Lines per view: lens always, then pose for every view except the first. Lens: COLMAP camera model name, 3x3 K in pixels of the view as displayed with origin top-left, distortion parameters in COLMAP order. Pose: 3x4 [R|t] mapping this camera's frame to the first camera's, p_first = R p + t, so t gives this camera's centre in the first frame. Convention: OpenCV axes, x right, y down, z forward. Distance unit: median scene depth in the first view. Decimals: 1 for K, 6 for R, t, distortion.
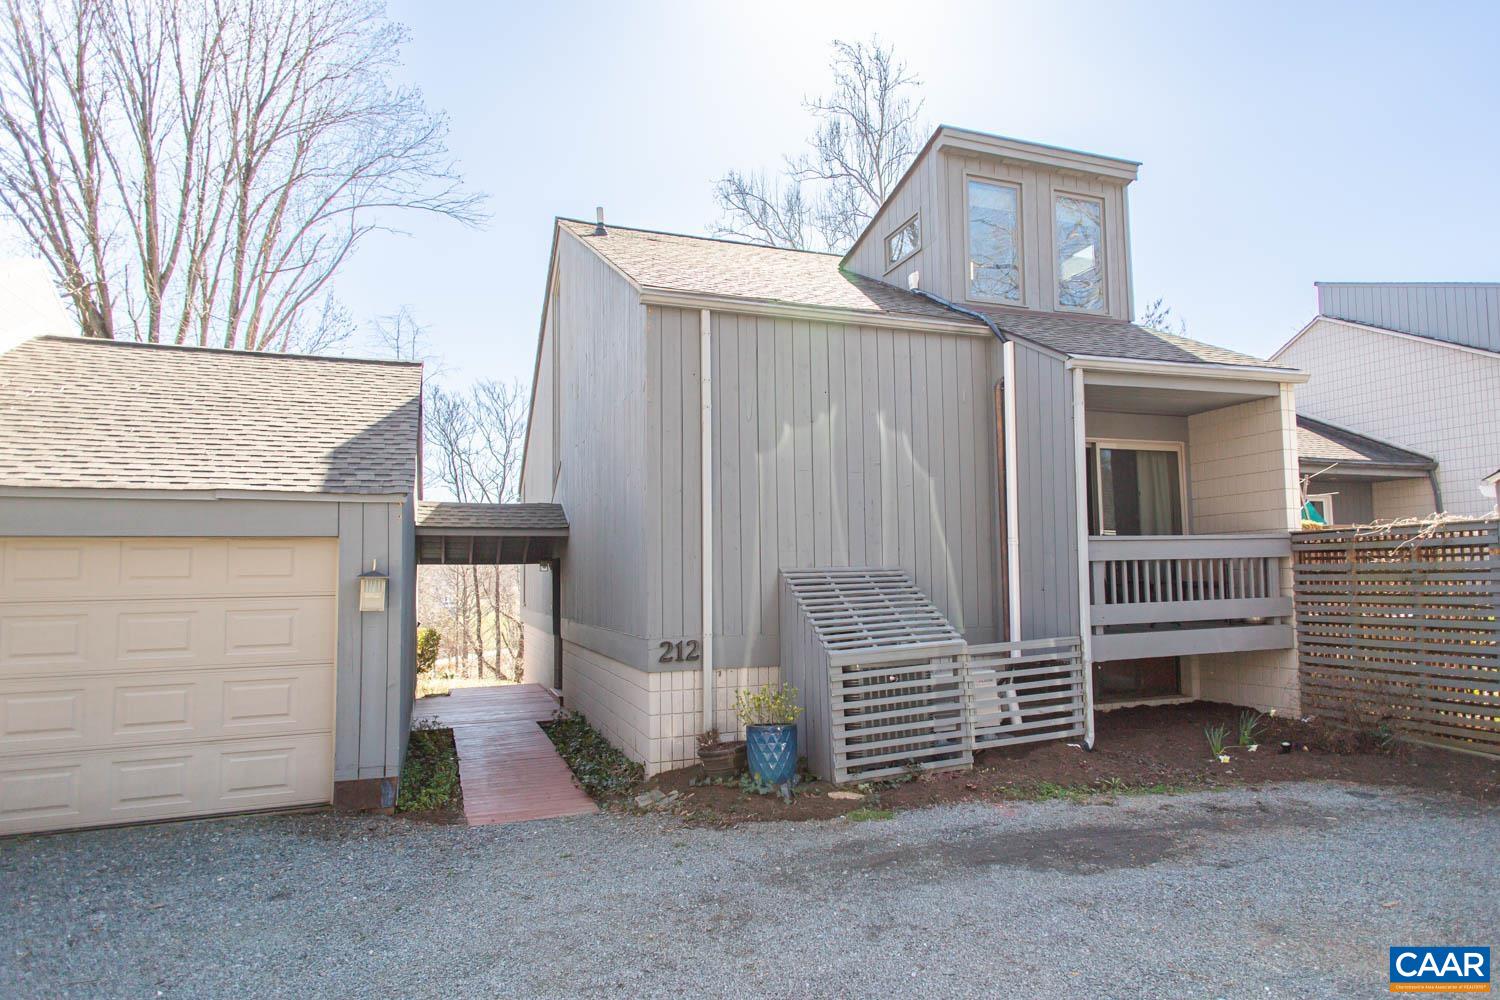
lens RADIAL K [[888.2, 0, 806.2], [0, 888.2, 516.1], [0, 0, 1]] dist [0.012272, 0.000213]
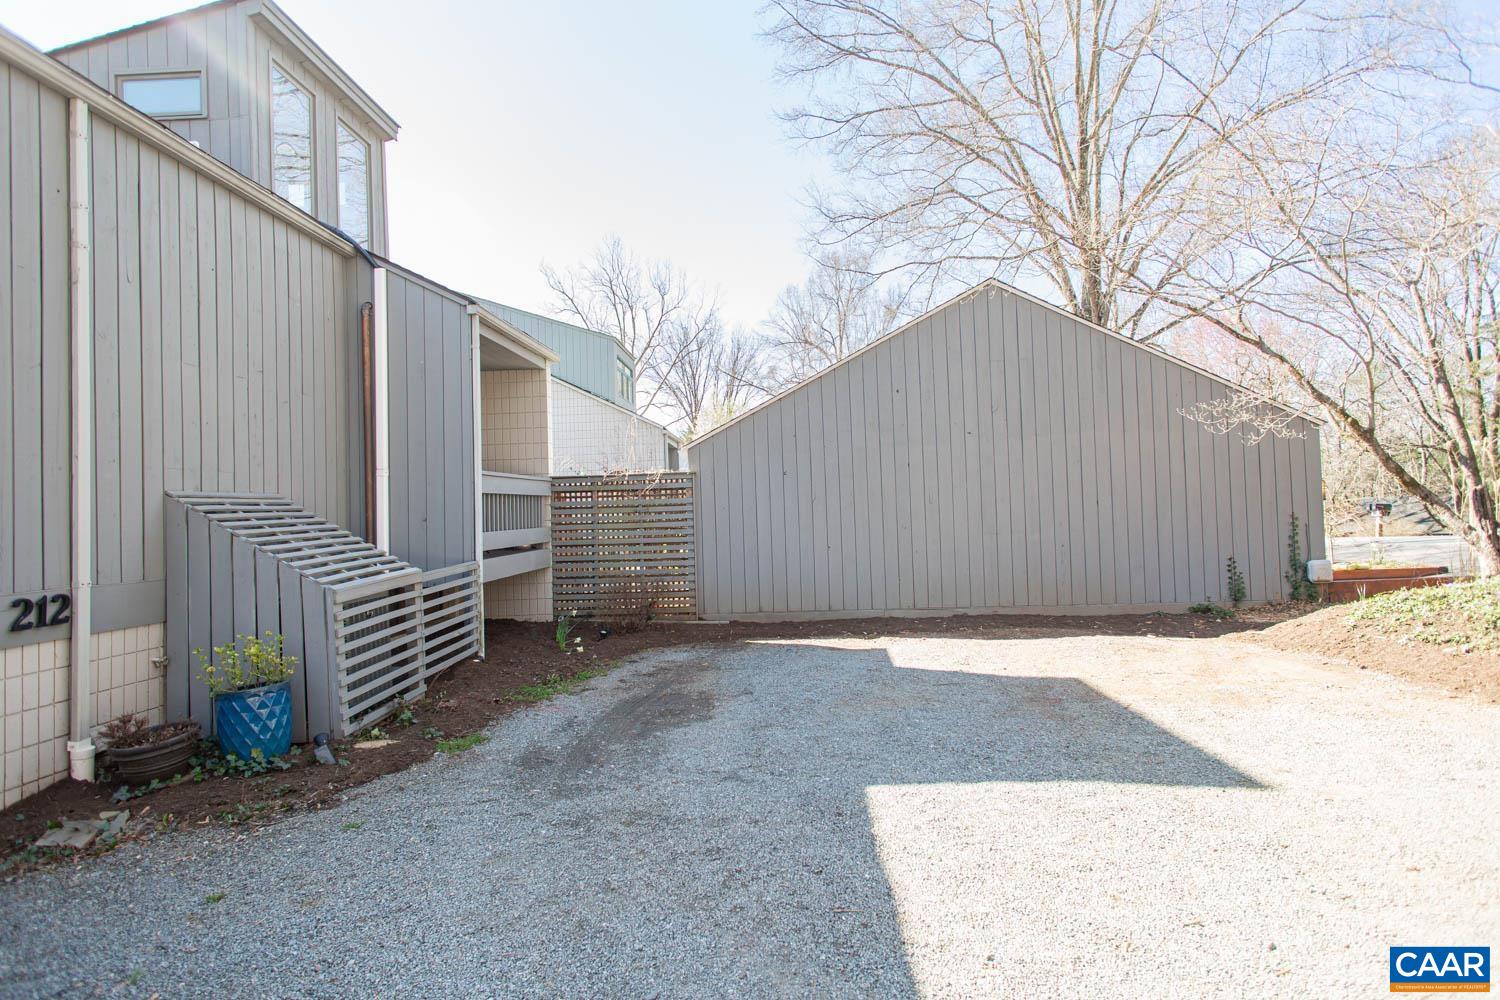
lens RADIAL K [[828.0, 0, 746.0], [0, 828.0, 491.0], [0, 0, 1]] dist [0.024567, 0.000334]
pose [[0.419386, 0.031153, 0.907273, -0.465962], [-0.041453, 0.999026, -0.015142, 0.049714], [-0.906861, -0.031259, 0.420269, 0.267497]]
